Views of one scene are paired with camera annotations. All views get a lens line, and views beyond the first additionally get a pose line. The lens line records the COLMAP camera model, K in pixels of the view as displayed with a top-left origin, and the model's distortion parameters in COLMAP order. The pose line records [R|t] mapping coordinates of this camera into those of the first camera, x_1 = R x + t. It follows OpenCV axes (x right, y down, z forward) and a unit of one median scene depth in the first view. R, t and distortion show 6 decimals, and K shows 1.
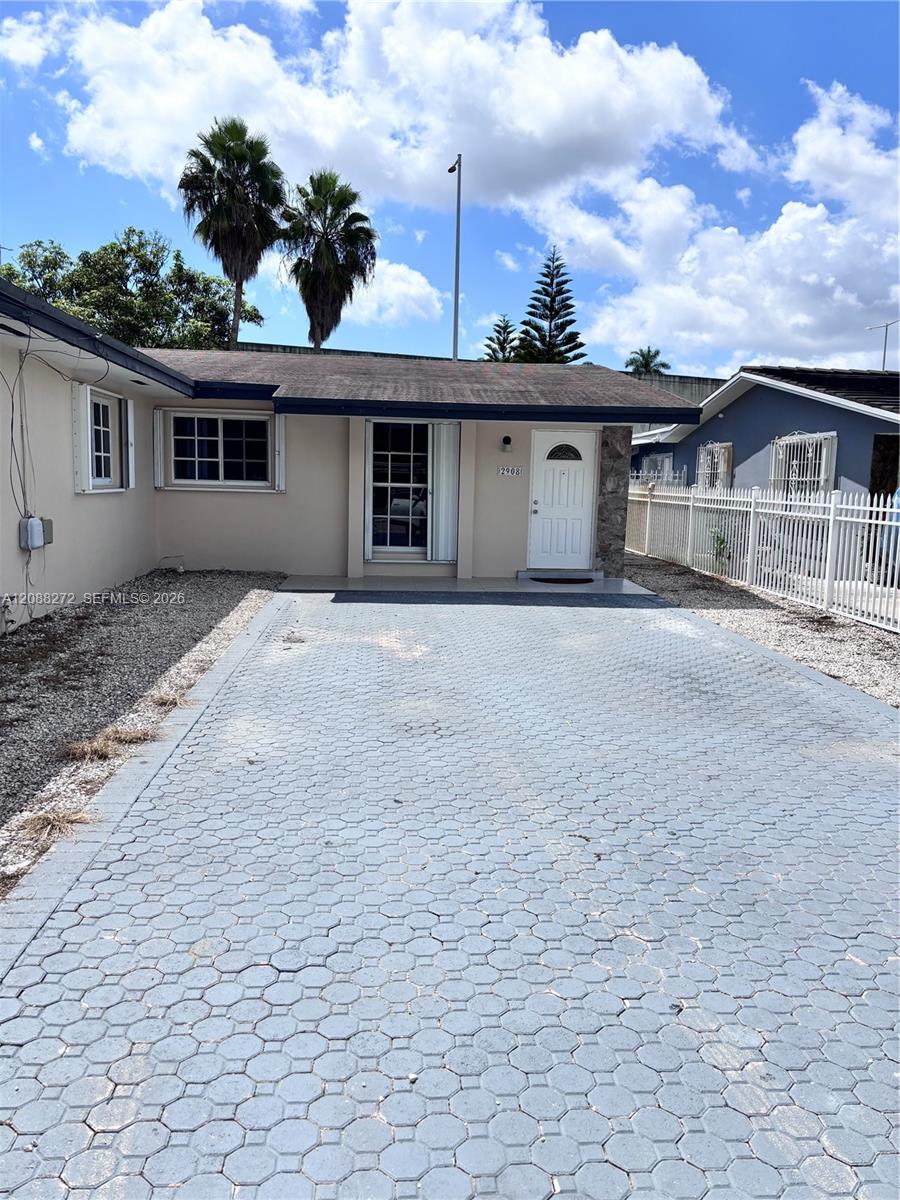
lens RADIAL K [[906.9, 0, 453.0], [0, 906.9, 596.3], [0, 0, 1]] dist [0.006725, -0.008828]
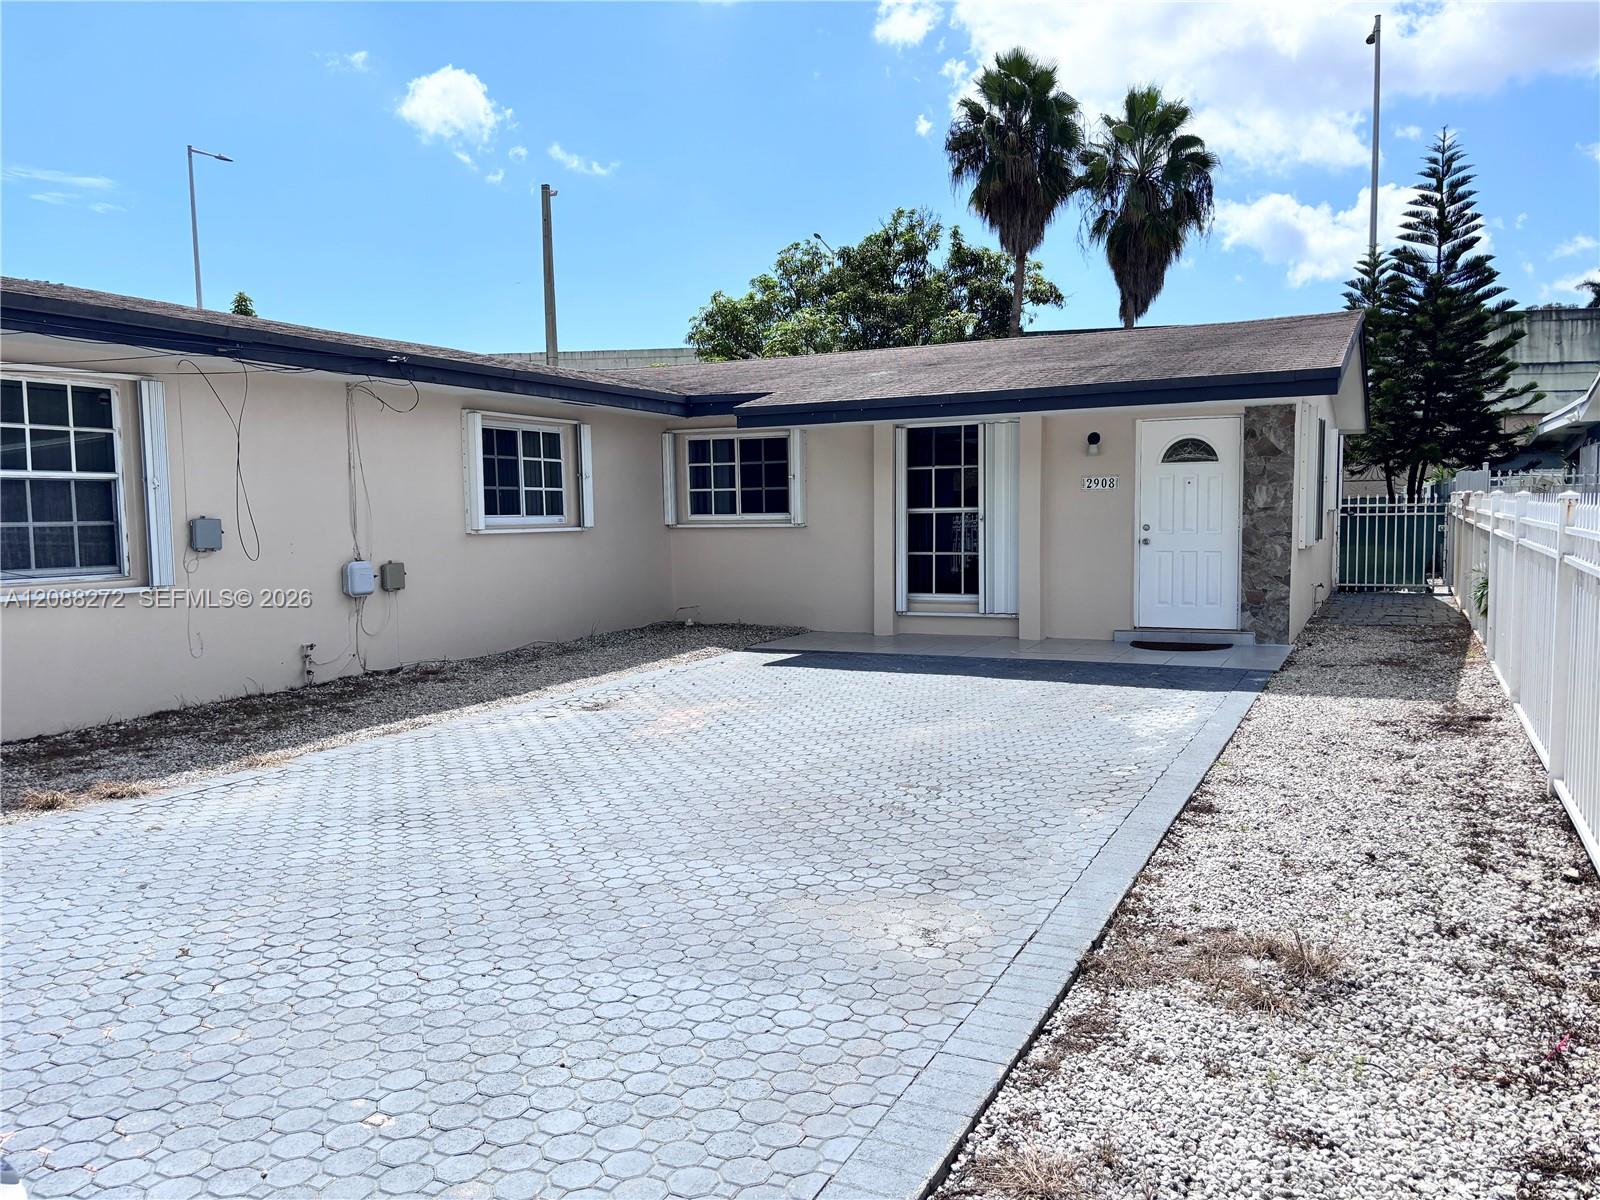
lens RADIAL K [[1209.2, 0, 800.6], [0, 1209.2, 608.8], [0, 0, 1]] dist [0.006725, -0.008828]
pose [[0.855252, 0.001908, -0.518208, 0.334230], [-0.027307, 0.998770, -0.041391, -0.000394], [0.517492, 0.049550, 0.854252, 0.109893]]
